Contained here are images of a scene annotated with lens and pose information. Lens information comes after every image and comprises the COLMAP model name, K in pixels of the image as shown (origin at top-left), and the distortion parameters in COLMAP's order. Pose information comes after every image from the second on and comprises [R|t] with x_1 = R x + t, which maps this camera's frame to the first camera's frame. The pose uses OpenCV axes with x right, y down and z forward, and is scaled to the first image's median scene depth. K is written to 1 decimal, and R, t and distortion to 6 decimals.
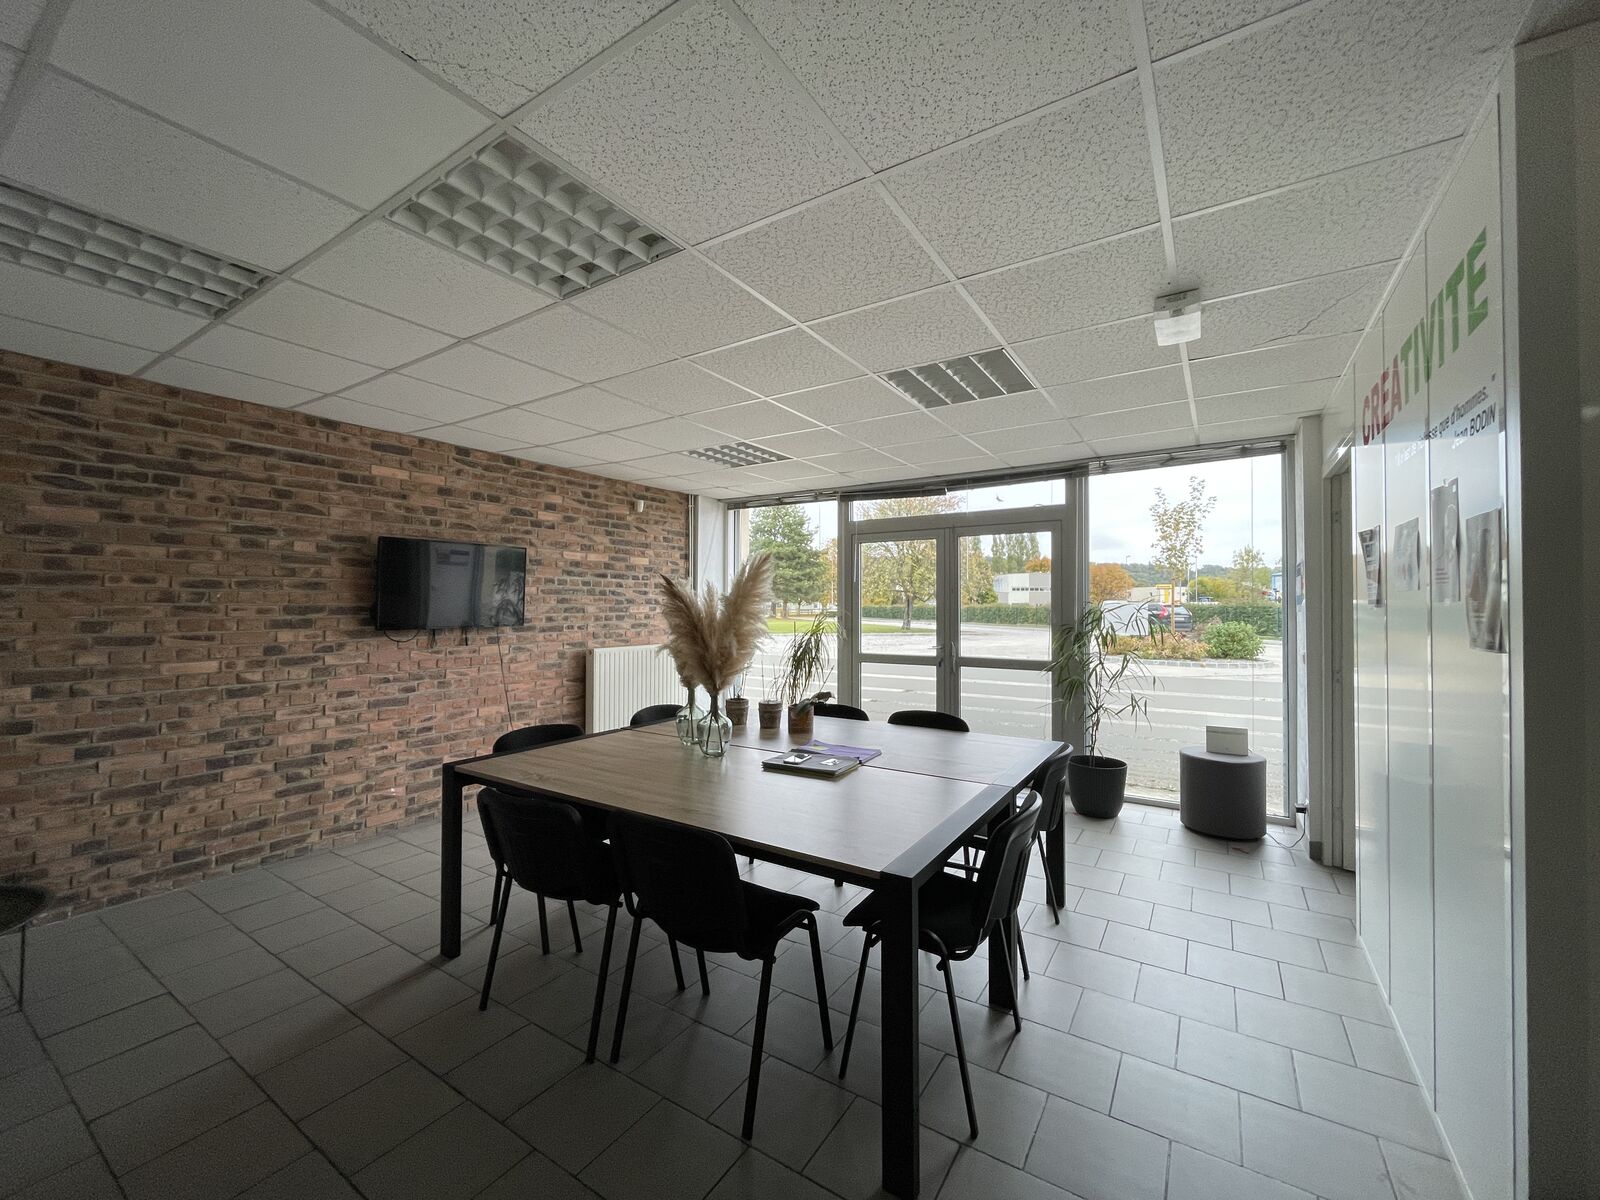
lens RADIAL K [[646.9, 0, 799.6], [0, 646.9, 599.9], [0, 0, 1]] dist [-0.004308, -0.000415]
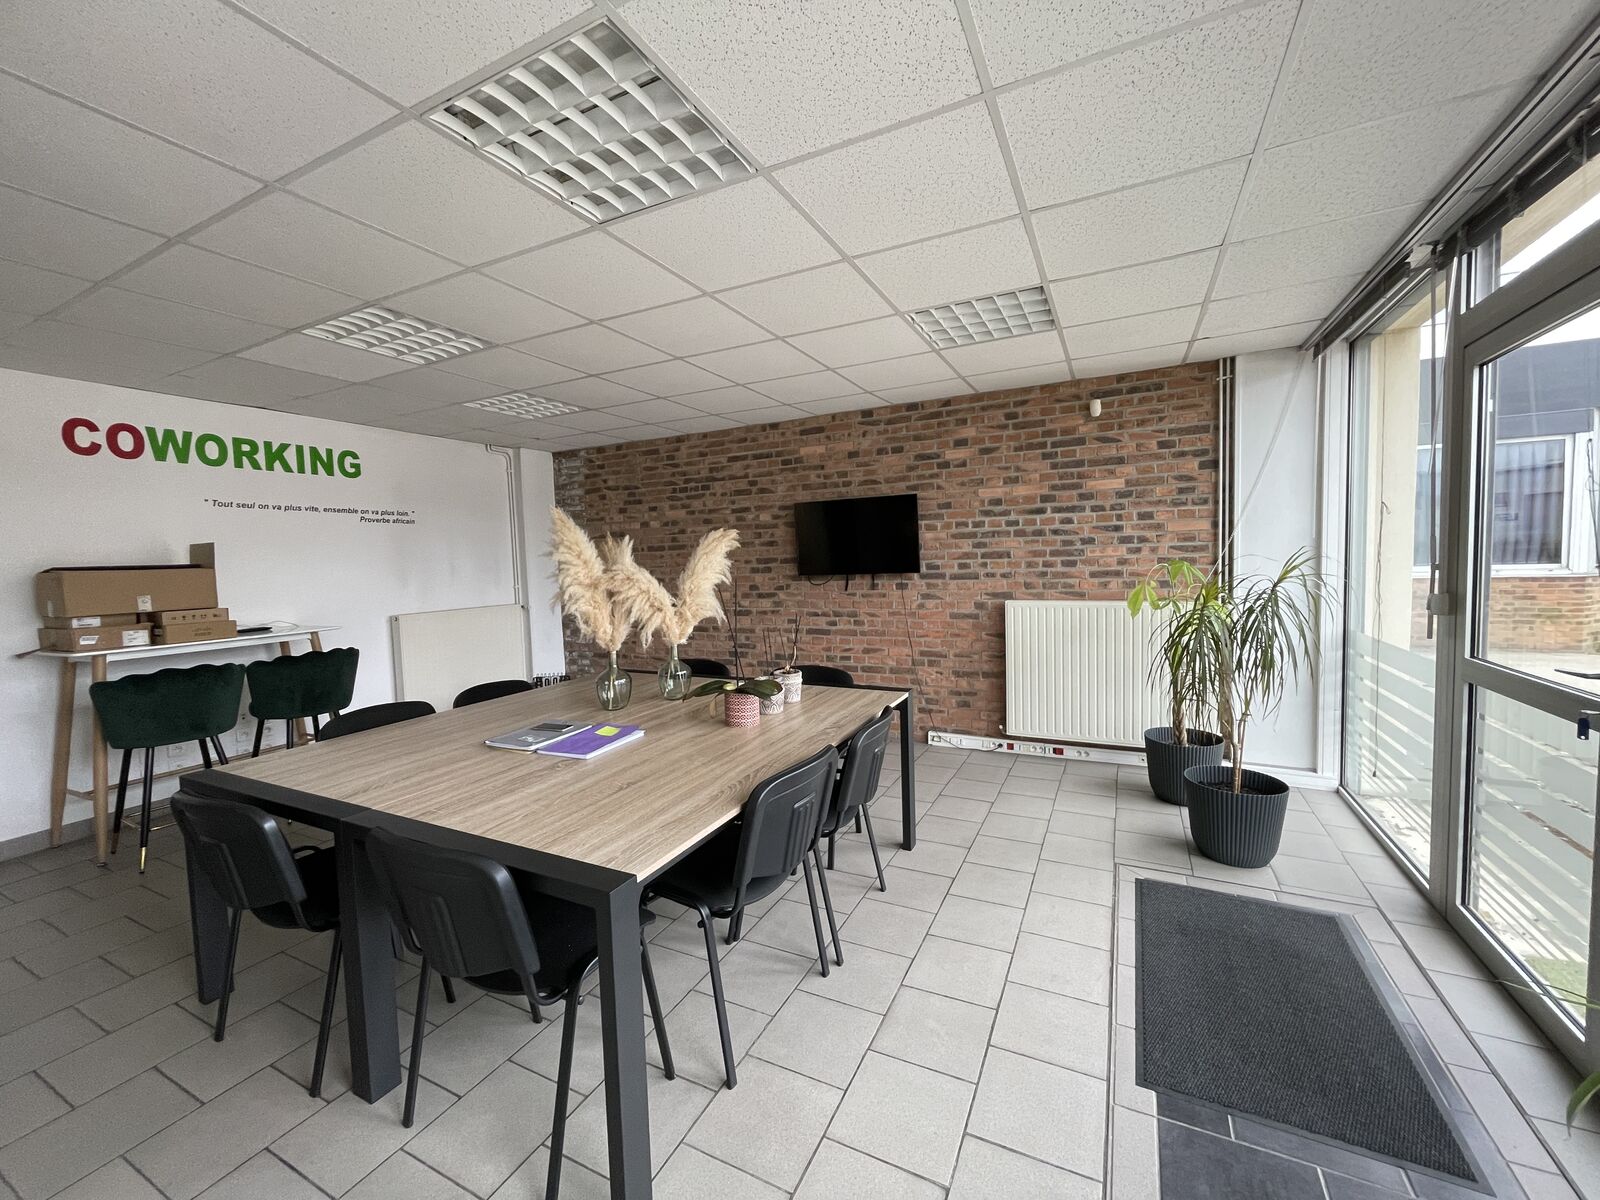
lens RADIAL K [[646.9, 0, 798.7], [0, 646.9, 598.3], [0, 0, 1]] dist [-0.004308, -0.000415]
pose [[0.105255, 0.059494, -0.992664, 0.566405], [0.041733, 0.997065, 0.064183, 0.007658], [0.993569, -0.048183, 0.102463, 0.745134]]
